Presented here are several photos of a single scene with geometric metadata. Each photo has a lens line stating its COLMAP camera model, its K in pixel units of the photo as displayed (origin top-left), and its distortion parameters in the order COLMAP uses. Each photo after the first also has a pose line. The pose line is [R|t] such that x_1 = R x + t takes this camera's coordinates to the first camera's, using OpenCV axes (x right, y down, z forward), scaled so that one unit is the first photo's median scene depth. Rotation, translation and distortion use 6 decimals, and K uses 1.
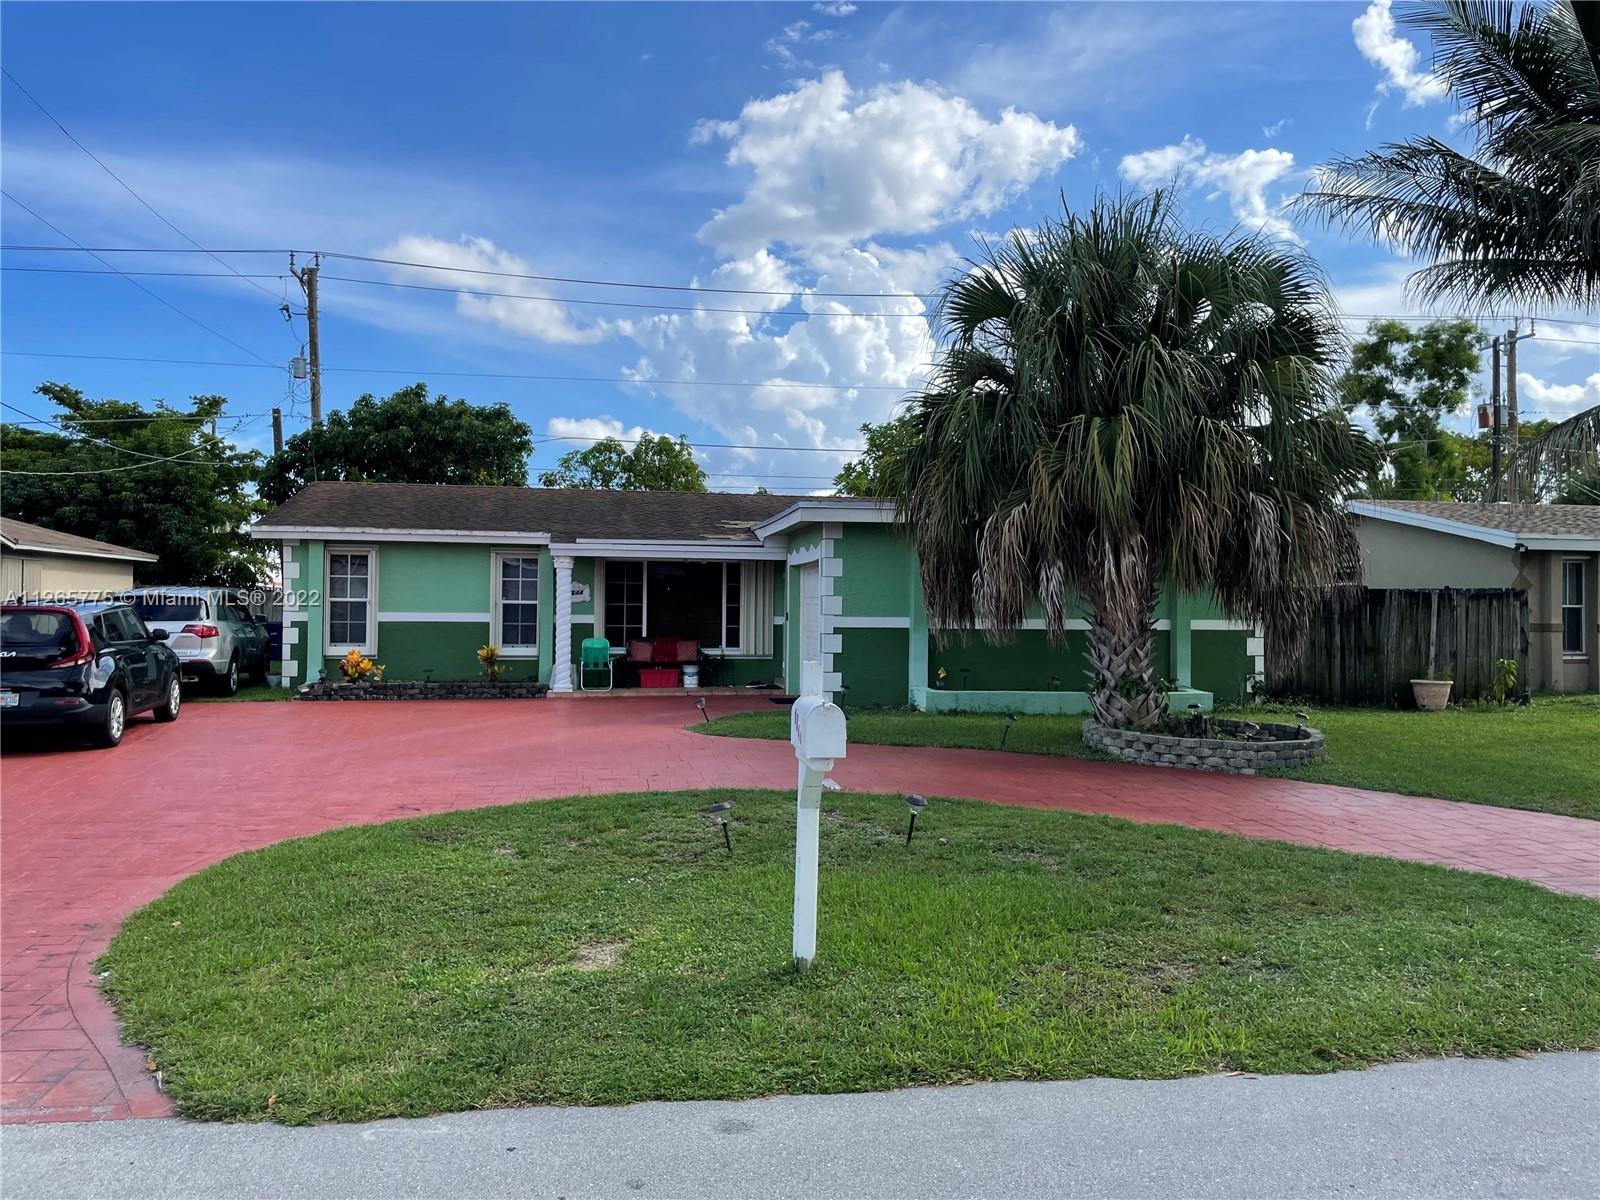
lens RADIAL K [[1227.0, 0, 797.2], [0, 1227.0, 602.2], [0, 0, 1]] dist [0.096471, -0.129276]
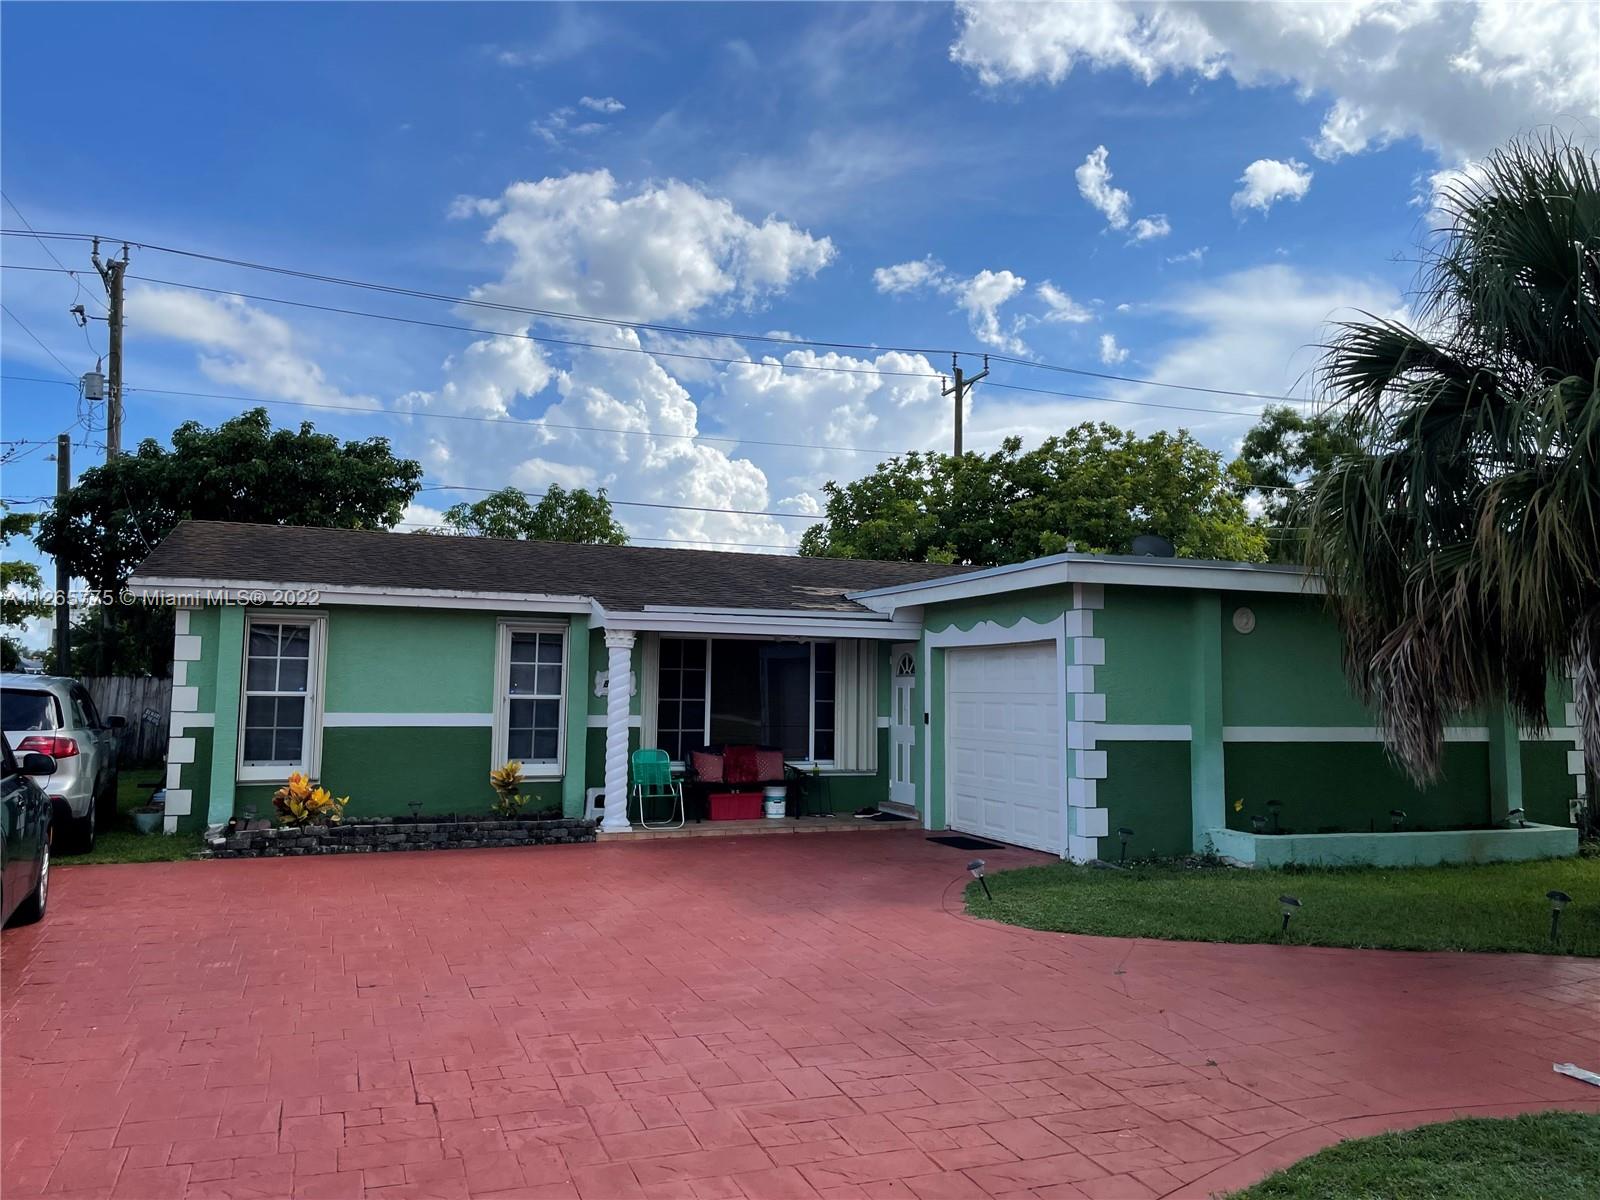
lens RADIAL K [[1227.0, 0, 811.2], [0, 1227.0, 606.8], [0, 0, 1]] dist [0.096471, -0.129276]
pose [[0.979065, 0.018734, 0.202686, -0.215591], [-0.005573, 0.997849, -0.065314, -0.006133], [-0.203473, 0.062817, 0.977063, 0.297320]]
